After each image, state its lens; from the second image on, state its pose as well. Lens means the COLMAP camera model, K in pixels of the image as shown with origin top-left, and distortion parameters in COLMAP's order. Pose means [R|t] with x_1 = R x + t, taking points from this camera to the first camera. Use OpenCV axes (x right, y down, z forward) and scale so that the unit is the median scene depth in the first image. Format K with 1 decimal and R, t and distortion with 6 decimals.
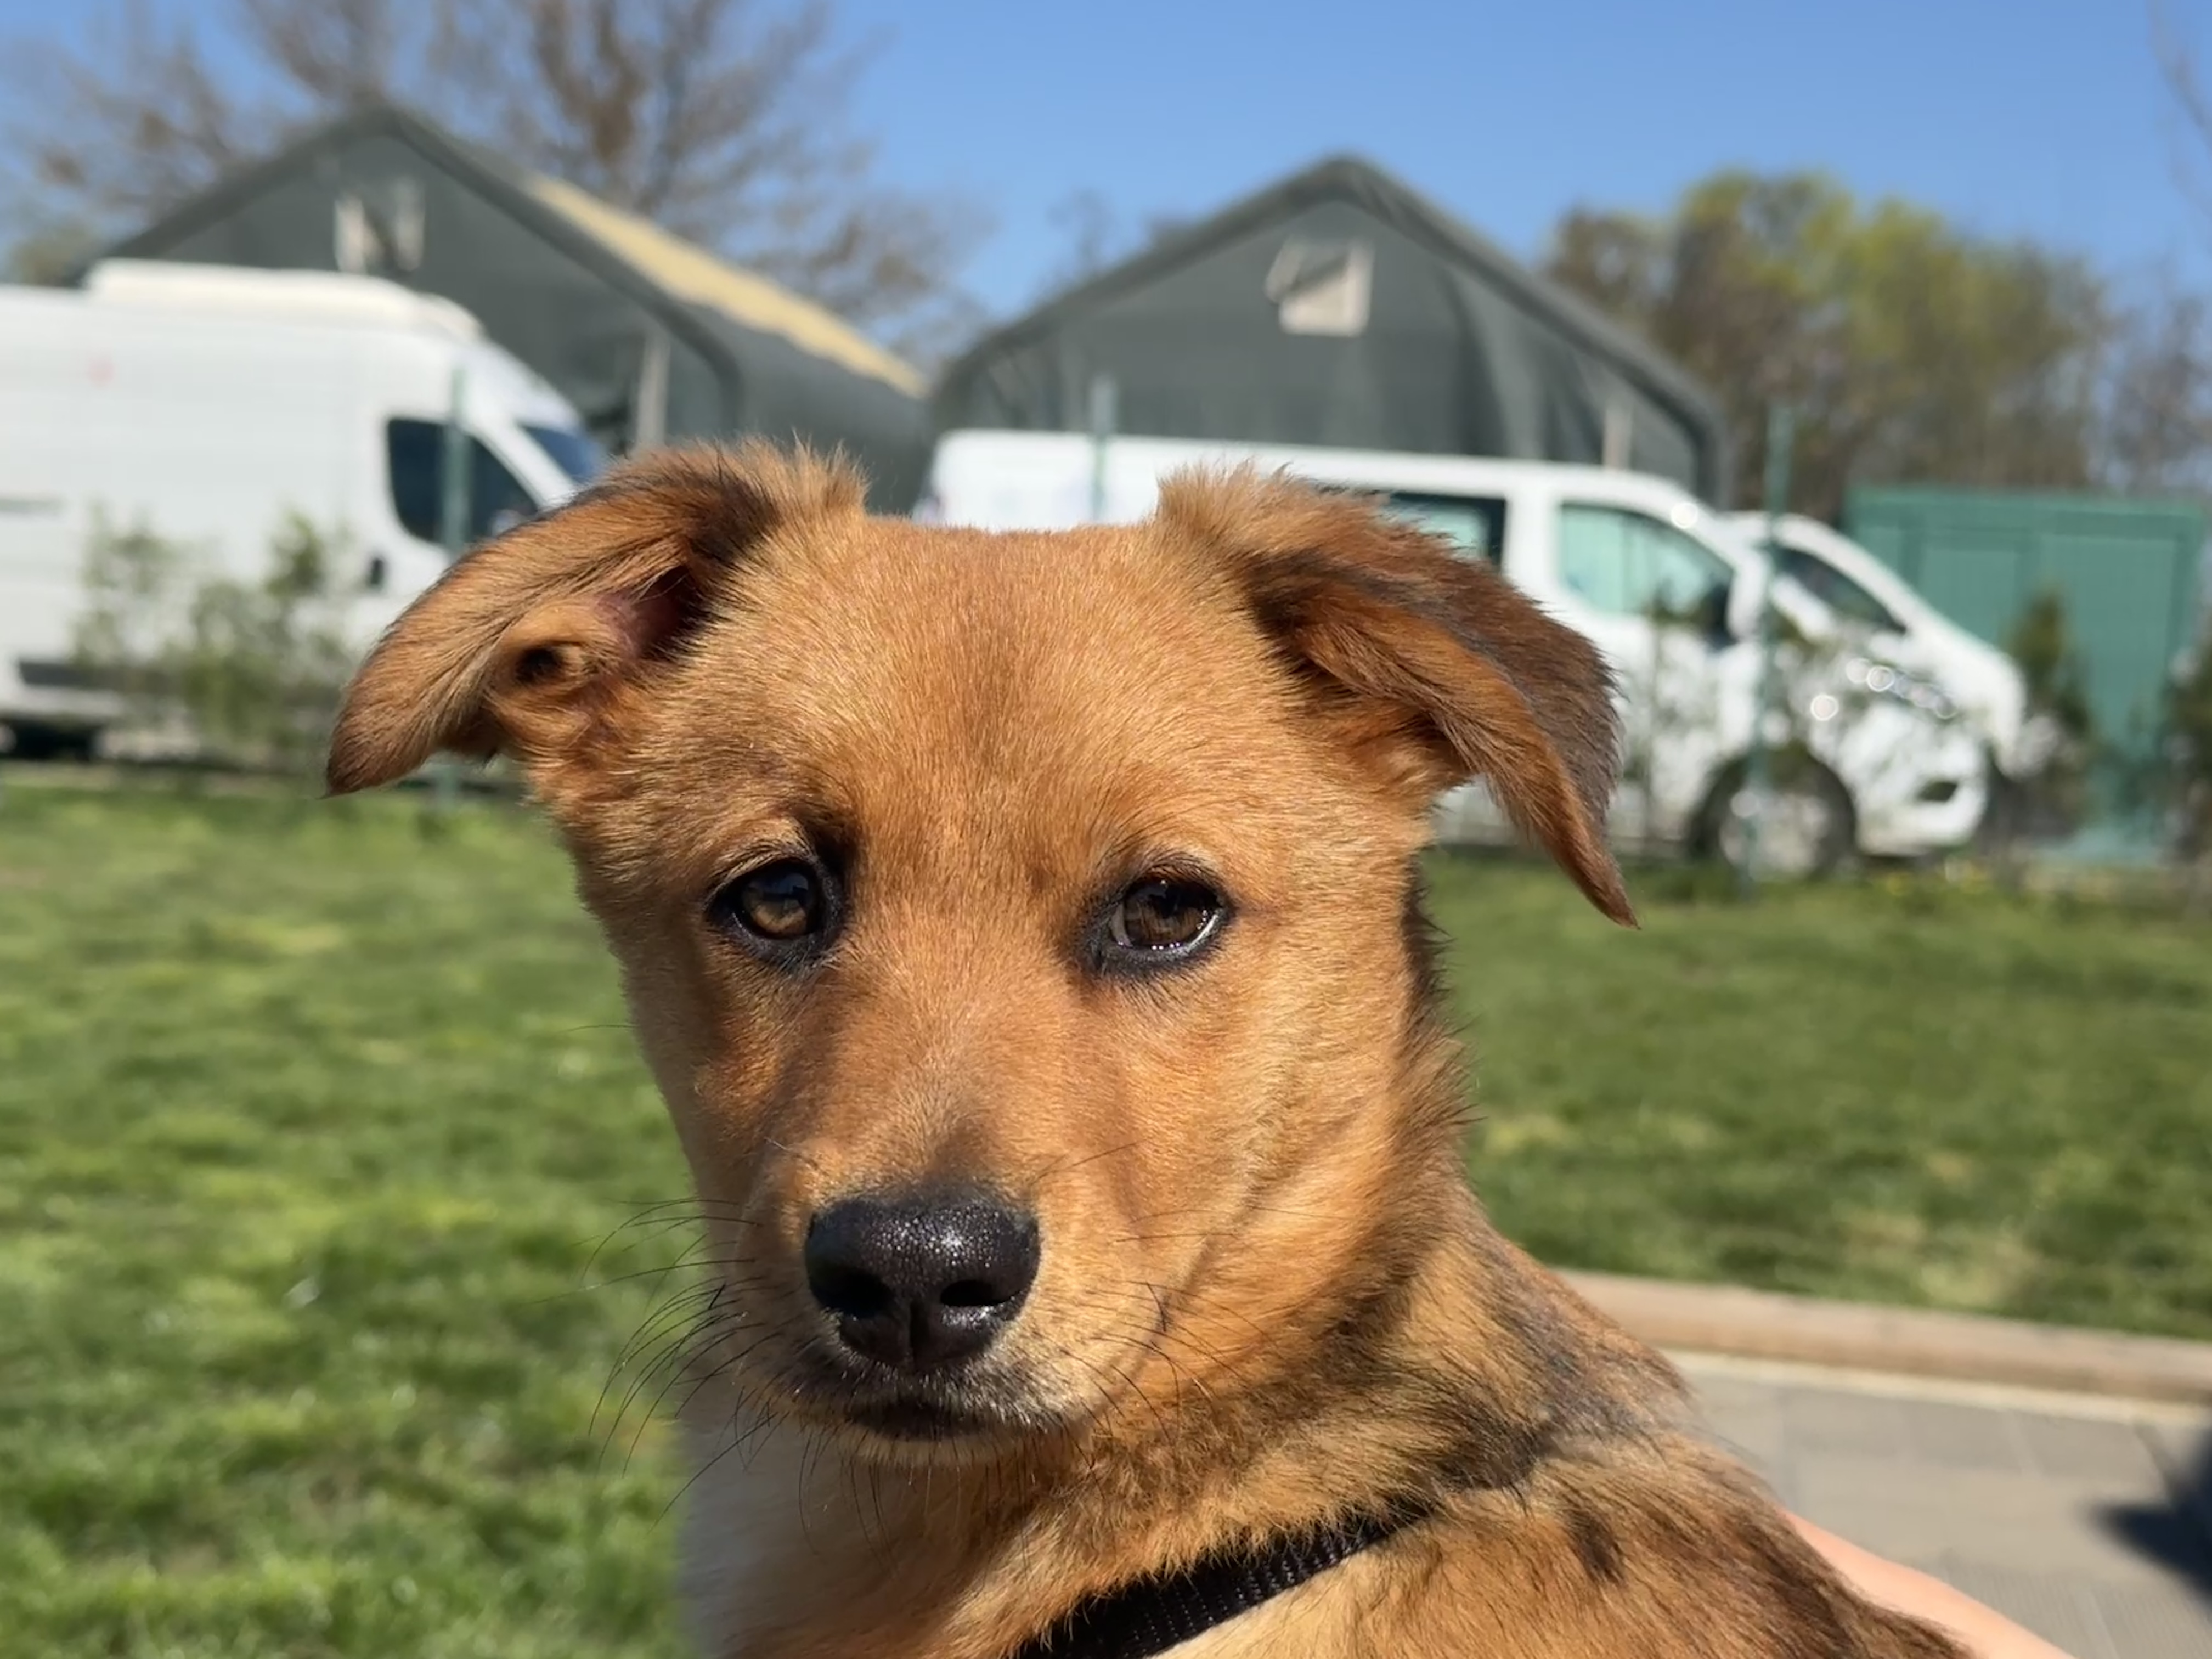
lens RADIAL K [[3571.2, 0, 1106.0], [0, 3571.2, 829.5], [0, 0, 1]] dist [0.139459, -0.087179]
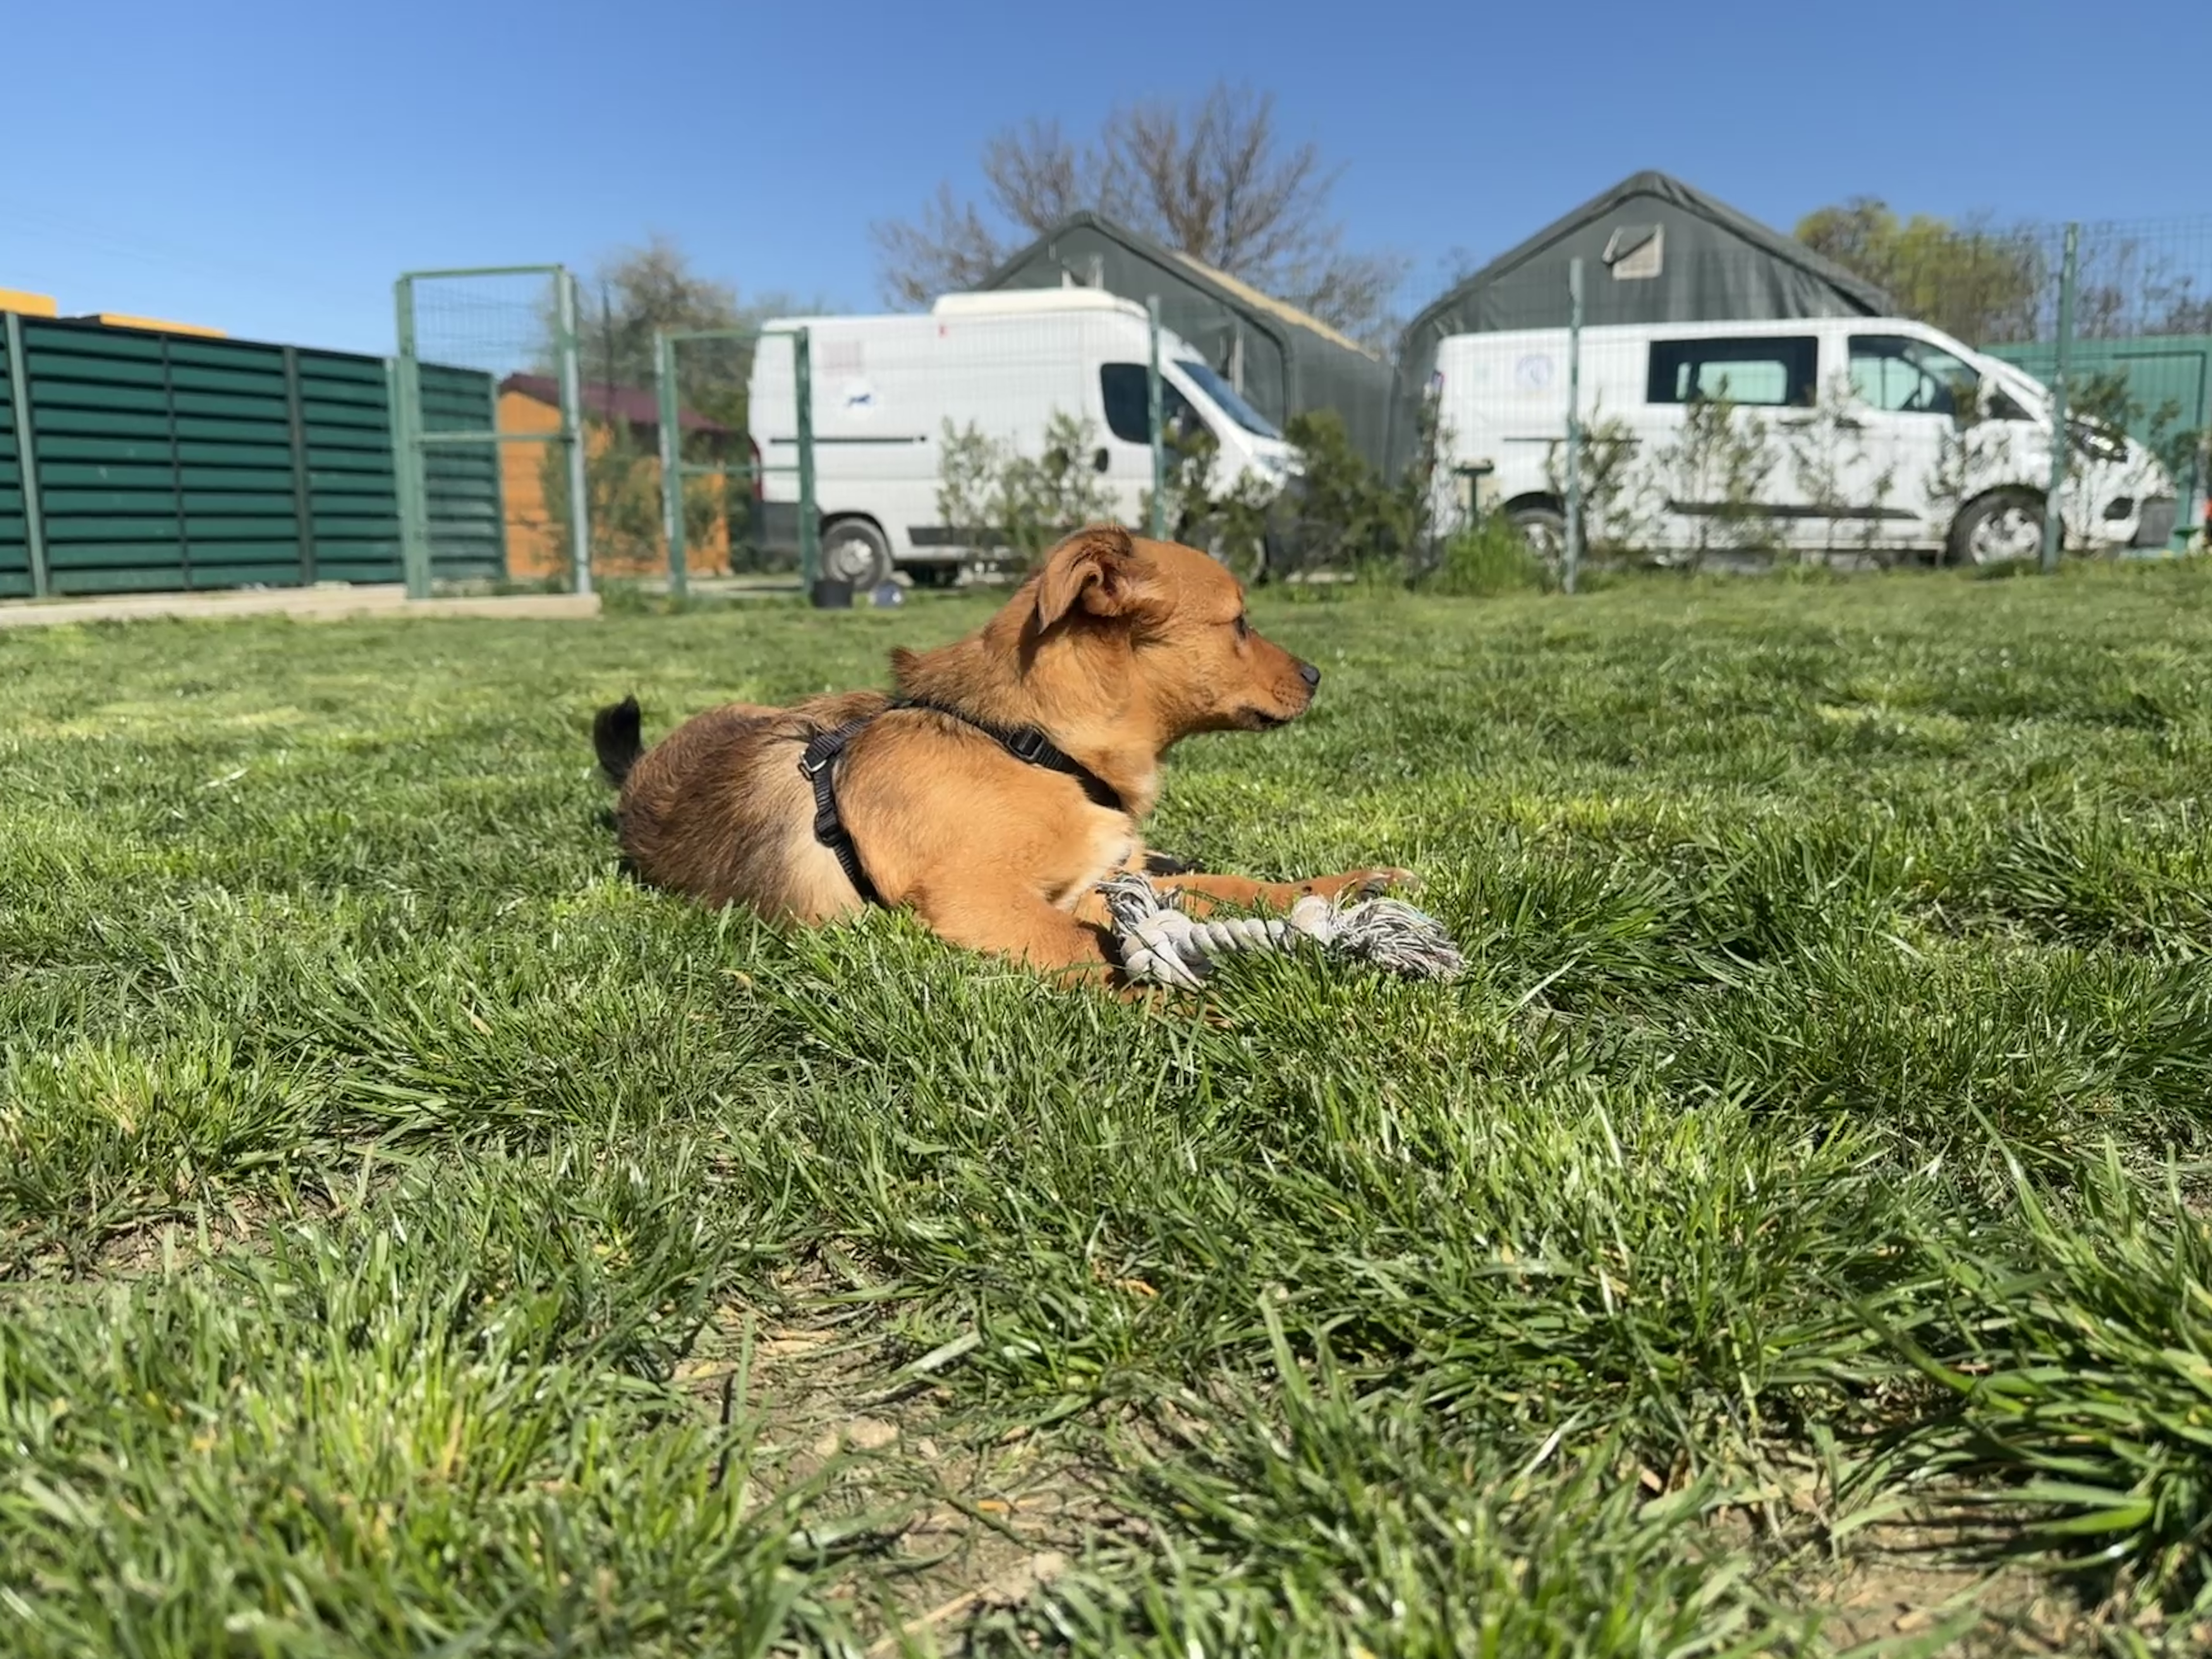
lens RADIAL K [[1775.5, 0, 1106.0], [0, 1775.5, 829.5], [0, 0, 1]] dist [-0.005171, -0.001554]
pose [[0.980279, -0.046828, -0.191992, -0.052531], [0.067678, 0.992322, 0.103521, 0.018470], [0.185670, -0.114473, 0.975921, 0.172131]]
